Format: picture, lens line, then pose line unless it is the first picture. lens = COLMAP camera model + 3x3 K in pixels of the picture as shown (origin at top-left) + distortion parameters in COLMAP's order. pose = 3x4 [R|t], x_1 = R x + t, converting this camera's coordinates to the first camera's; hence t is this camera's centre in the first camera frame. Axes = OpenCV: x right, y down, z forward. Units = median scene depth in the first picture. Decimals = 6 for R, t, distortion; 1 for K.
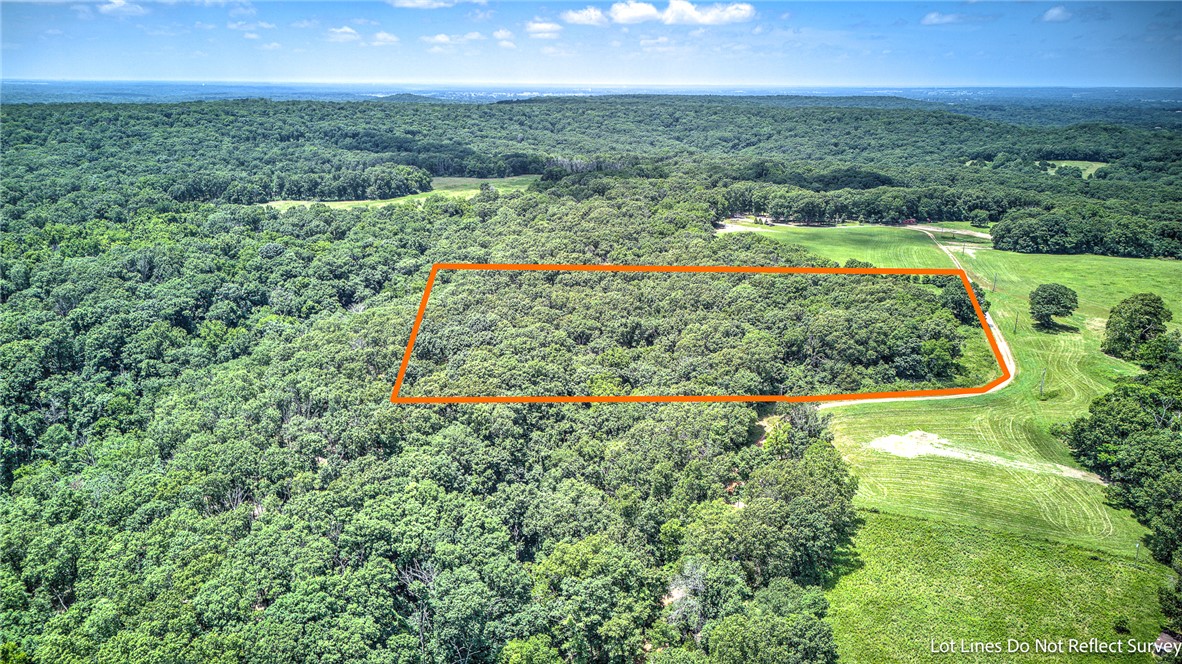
lens RADIAL K [[834.3, 0, 588.1], [0, 834.3, 329.2], [0, 0, 1]] dist [0.057018, -0.053708]
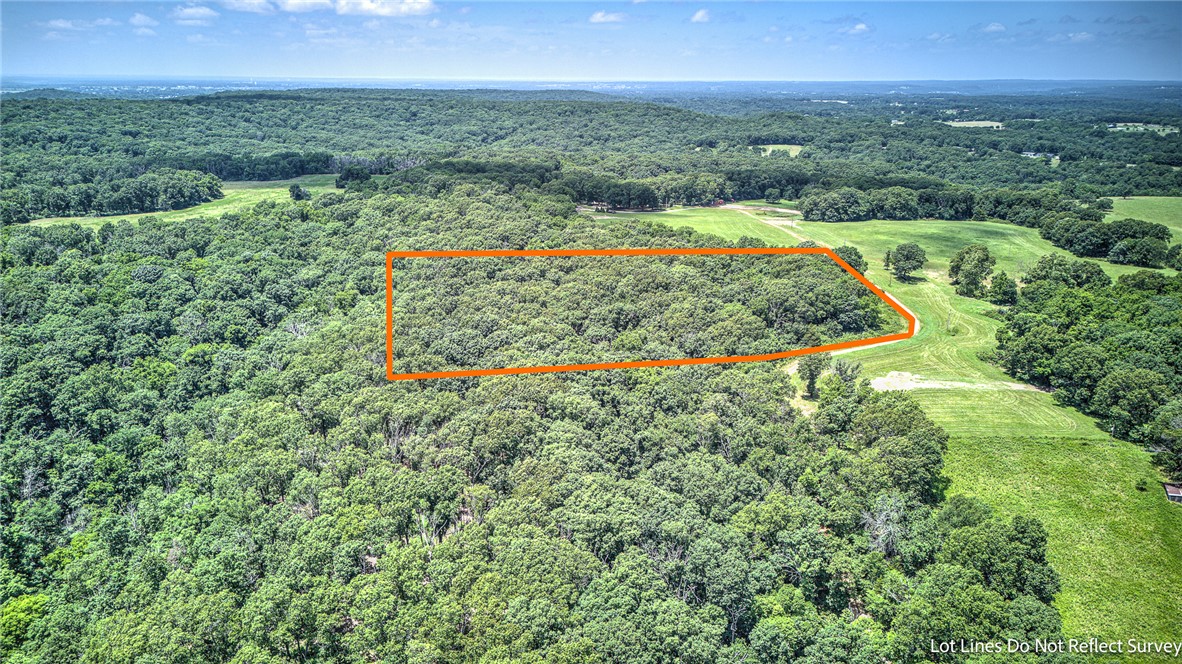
lens RADIAL K [[834.3, 0, 591.3], [0, 834.3, 339.5], [0, 0, 1]] dist [0.057018, -0.053708]
pose [[0.928011, -0.114464, 0.354532, -0.105349], [0.107986, 0.993423, 0.038074, -0.003889], [-0.356558, 0.002951, 0.934269, 0.010520]]
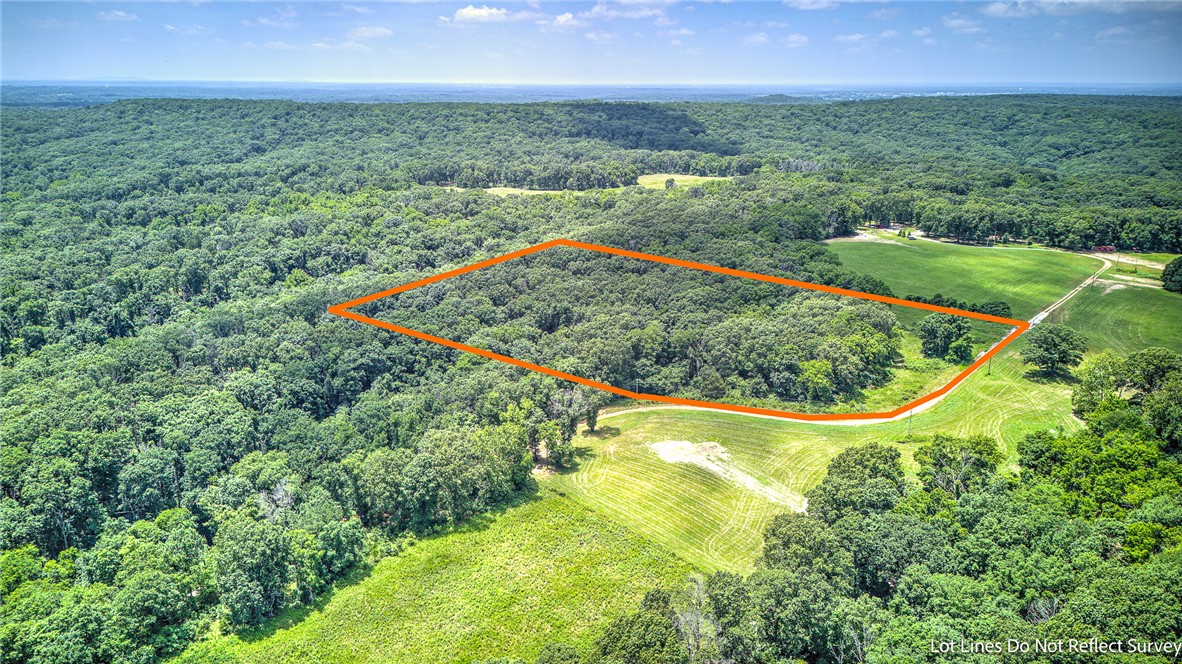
lens RADIAL K [[834.3, 0, 588.0], [0, 834.3, 334.1], [0, 0, 1]] dist [0.057018, -0.053708]
pose [[0.888165, 0.129961, -0.440764, 0.166845], [-0.128508, 0.991149, 0.033295, -0.003826], [0.441190, 0.027070, 0.897005, 0.017272]]
